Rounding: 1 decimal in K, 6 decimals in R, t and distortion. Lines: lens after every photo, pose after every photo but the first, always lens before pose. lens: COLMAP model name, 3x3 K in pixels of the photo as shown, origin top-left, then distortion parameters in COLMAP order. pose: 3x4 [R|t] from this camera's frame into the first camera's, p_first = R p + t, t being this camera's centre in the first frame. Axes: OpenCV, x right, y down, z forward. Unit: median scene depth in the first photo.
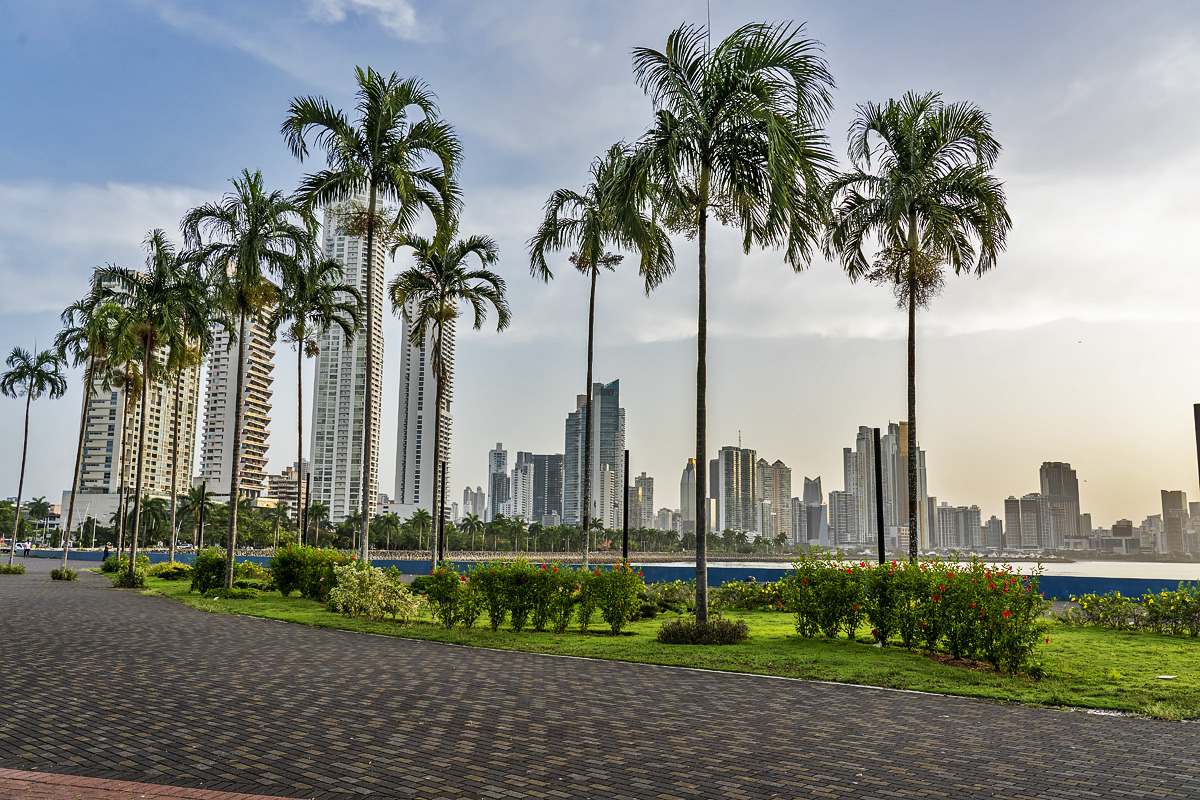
lens RADIAL K [[1020.5, 0, 600.0], [0, 1020.5, 400.0], [0, 0, 1]] dist [0.040920, 0.002987]
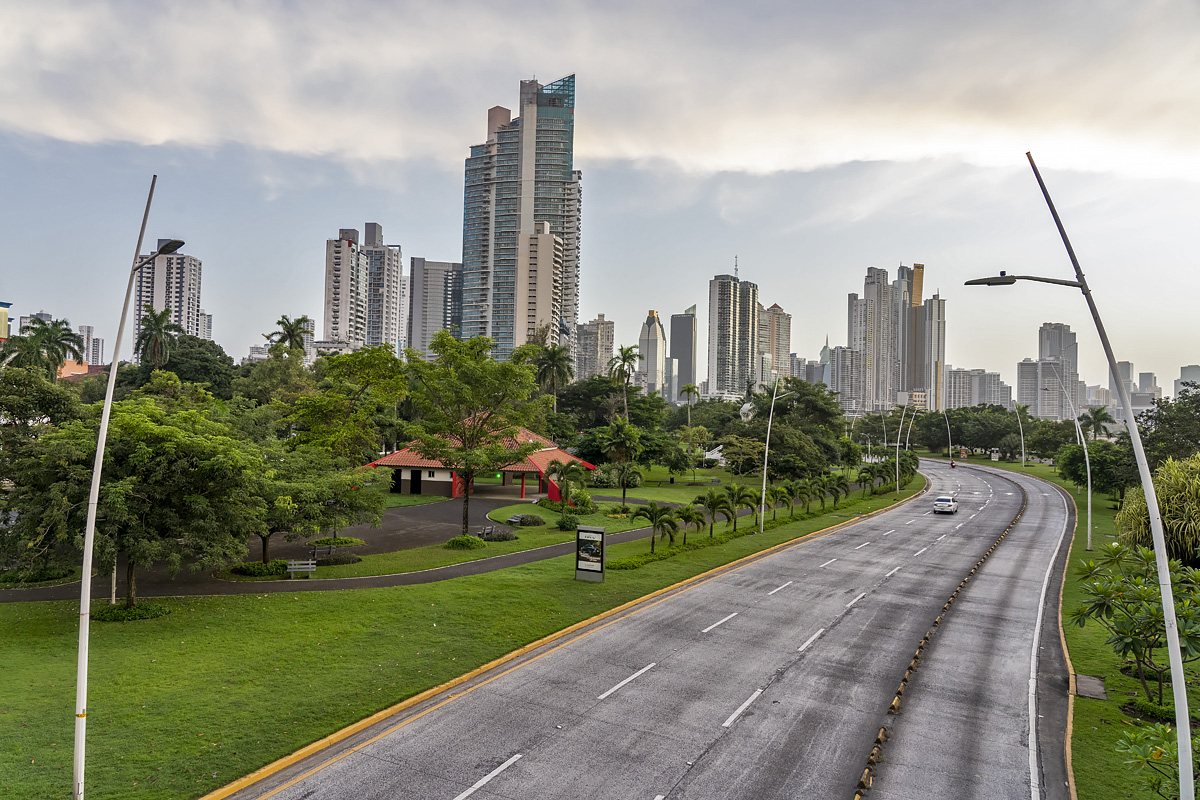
lens RADIAL K [[829.4, 0, 600.0], [0, 829.4, 400.0], [0, 0, 1]] dist [-0.007666, -0.001057]
pose [[0.997944, 0.014228, 0.062498, 0.004753], [-0.022288, 0.991233, 0.130233, 0.049226], [-0.060097, -0.131358, 0.989512, 0.359868]]
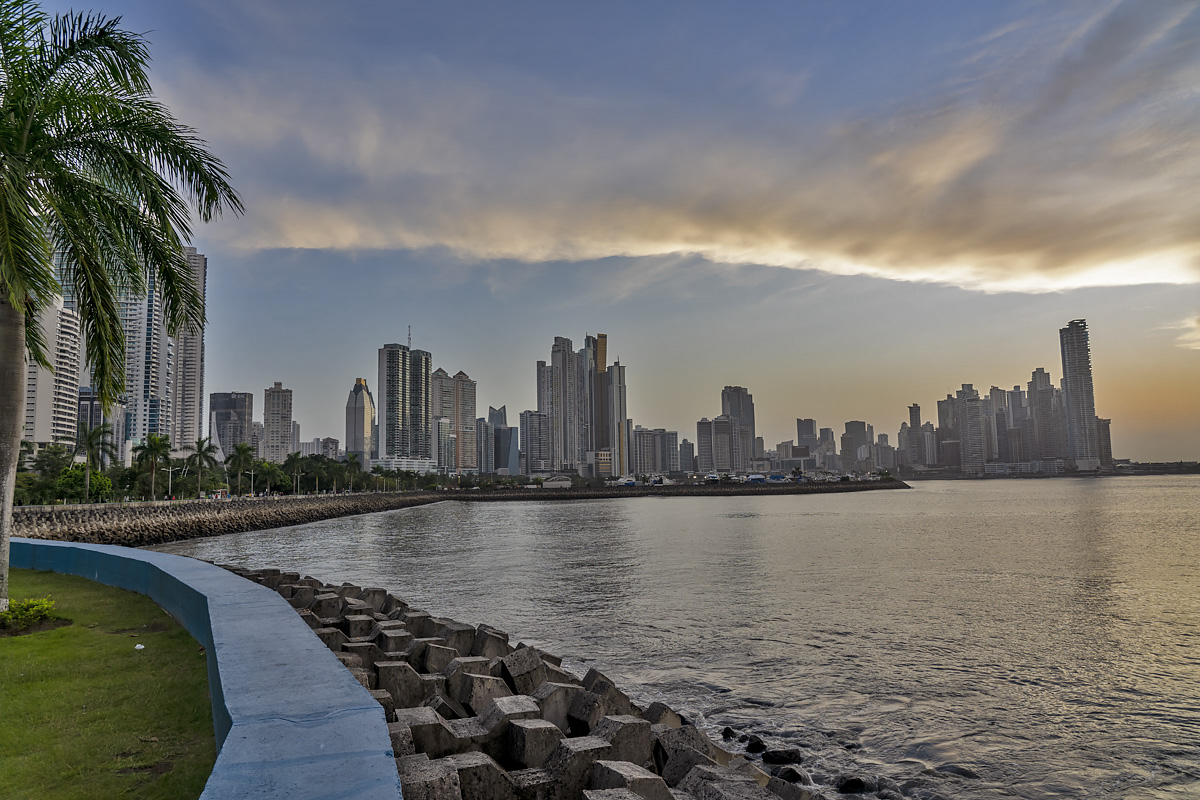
lens RADIAL K [[829.4, 0, 600.0], [0, 829.4, 400.0], [0, 0, 1]] dist [-0.007666, -0.001057]
pose [[0.944455, 0.003718, 0.328621, 0.060012], [-0.019307, 0.998837, 0.044188, 0.047649], [-0.328074, -0.048078, 0.943428, 0.326789]]
